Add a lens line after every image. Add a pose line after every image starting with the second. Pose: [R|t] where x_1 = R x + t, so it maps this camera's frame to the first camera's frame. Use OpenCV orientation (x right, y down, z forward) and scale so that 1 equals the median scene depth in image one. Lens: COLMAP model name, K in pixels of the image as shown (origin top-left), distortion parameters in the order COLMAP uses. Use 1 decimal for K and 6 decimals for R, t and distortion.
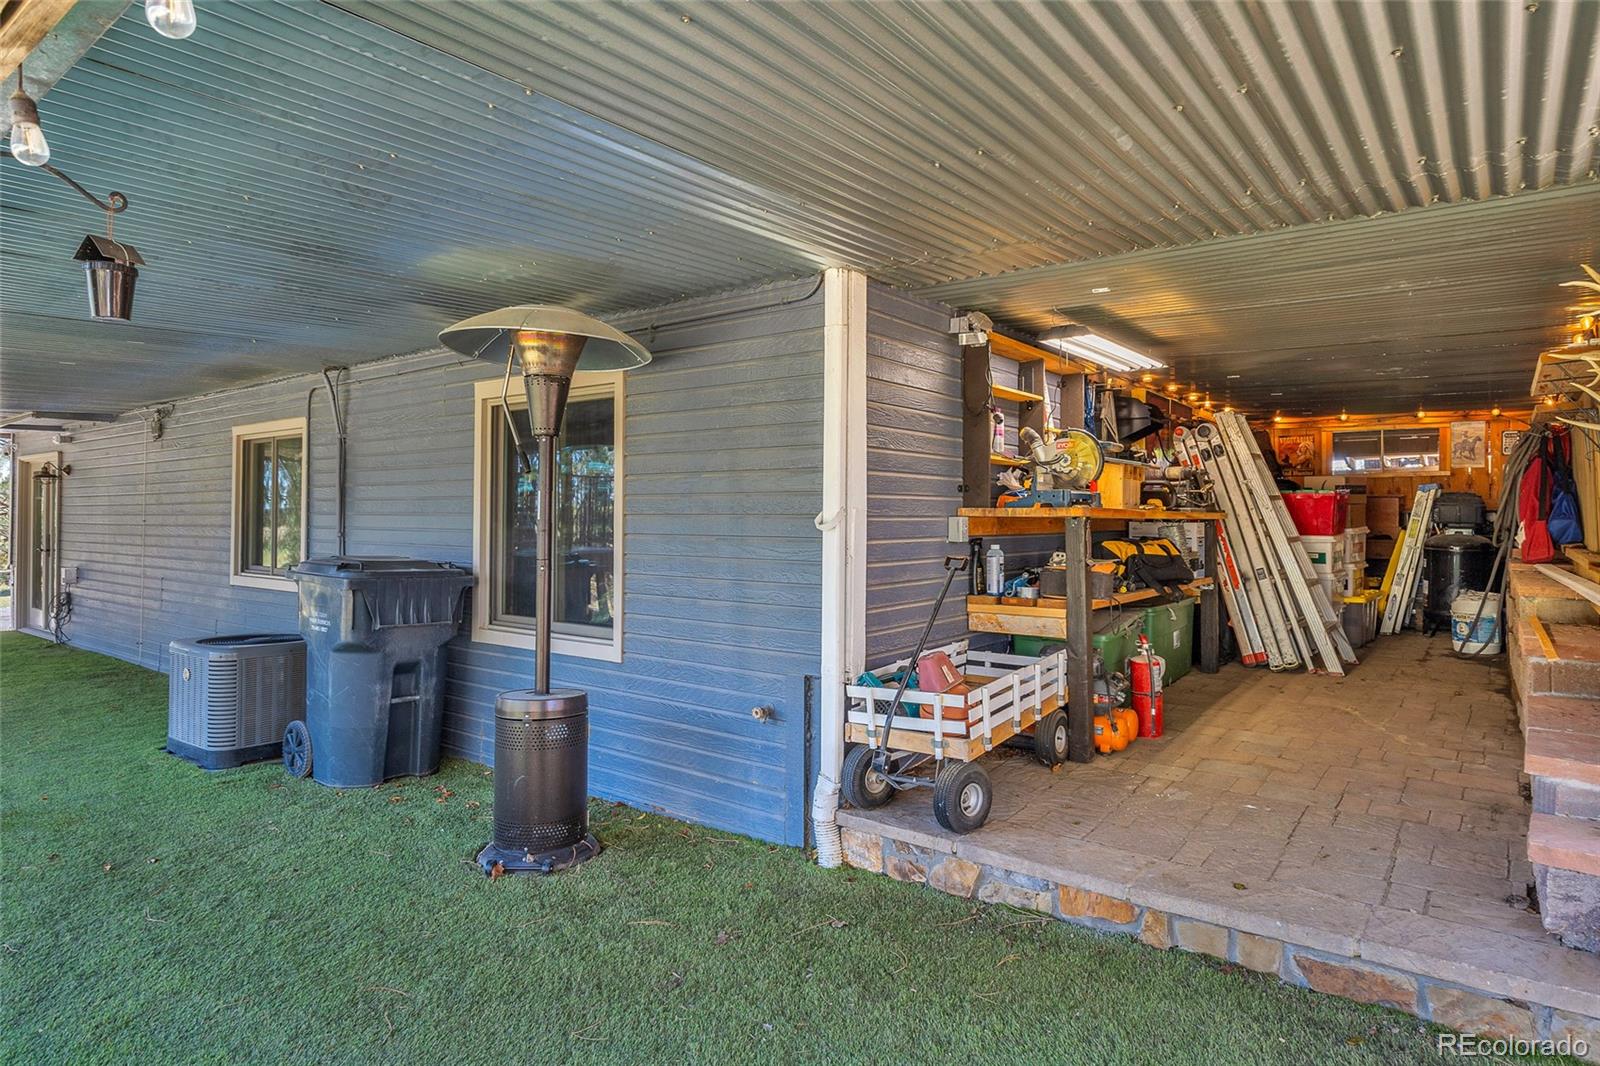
lens RADIAL K [[906.1, 0, 817.3], [0, 906.1, 528.7], [0, 0, 1]] dist [-0.000322, 0.000072]
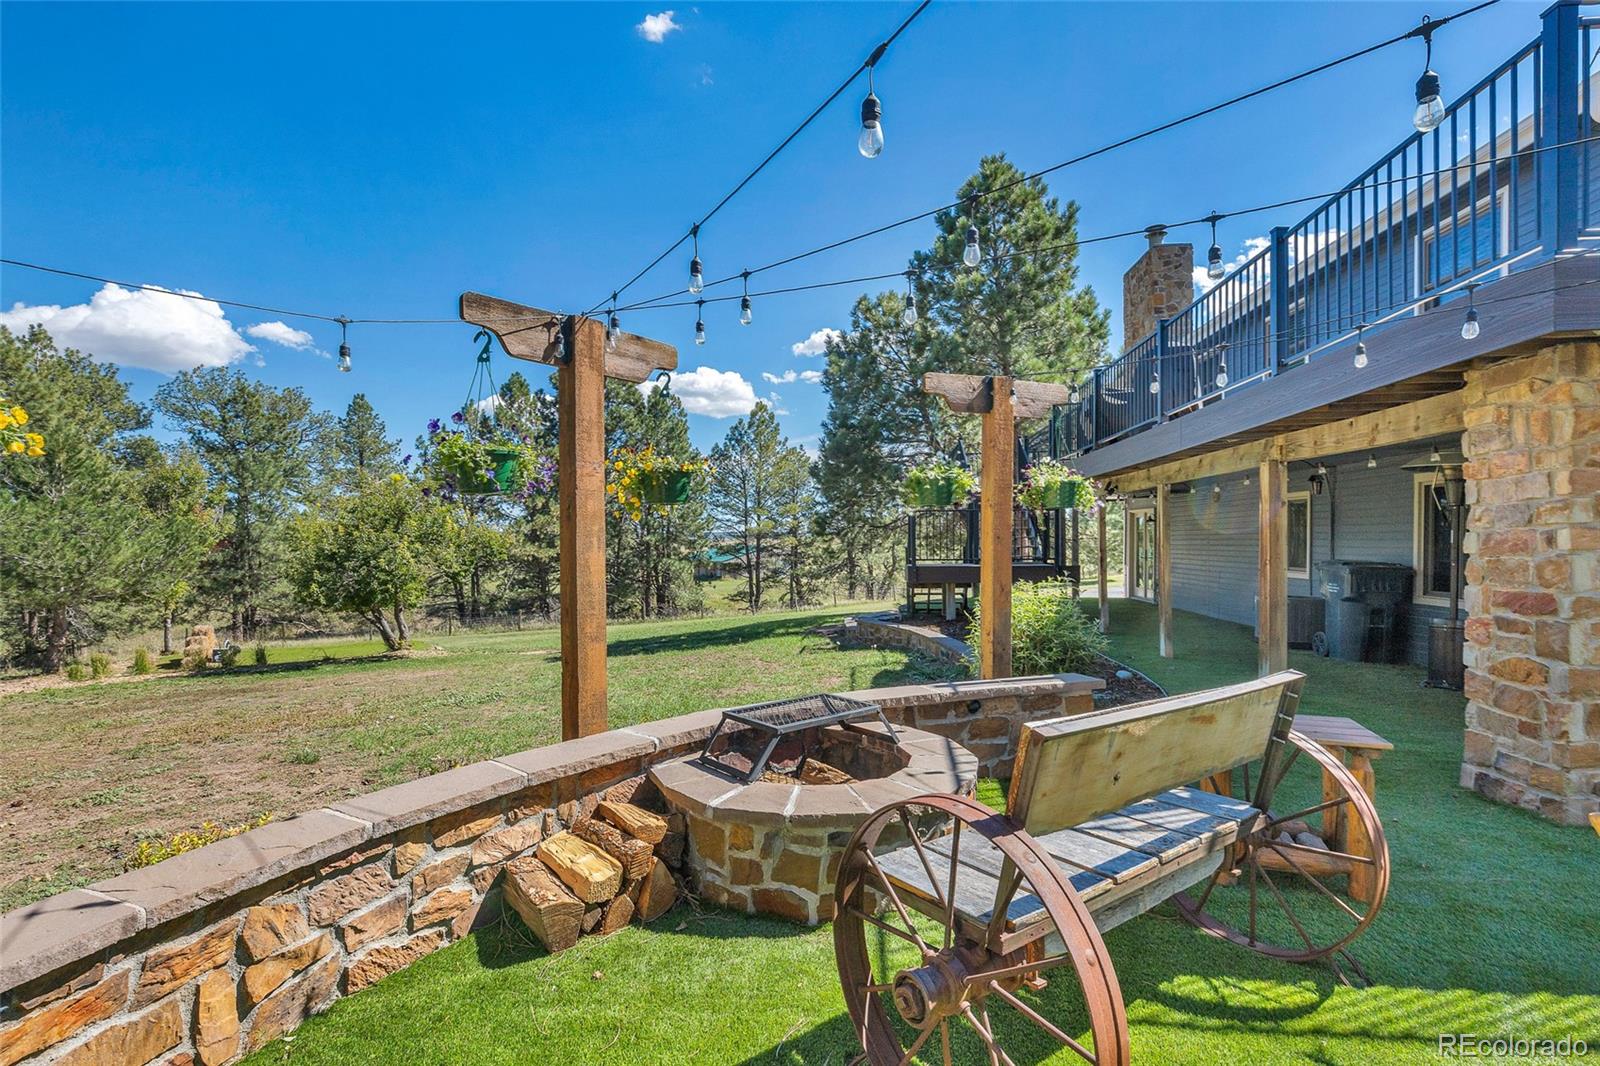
lens RADIAL K [[769.2, 0, 792.6], [0, 769.2, 539.1], [0, 0, 1]] dist [-0.000751, -0.000370]
pose [[0.497977, -0.014716, -0.867065, 0.416633], [0.006009, 0.999891, -0.013519, -0.003141], [0.867169, 0.001522, 0.498011, -1.050163]]
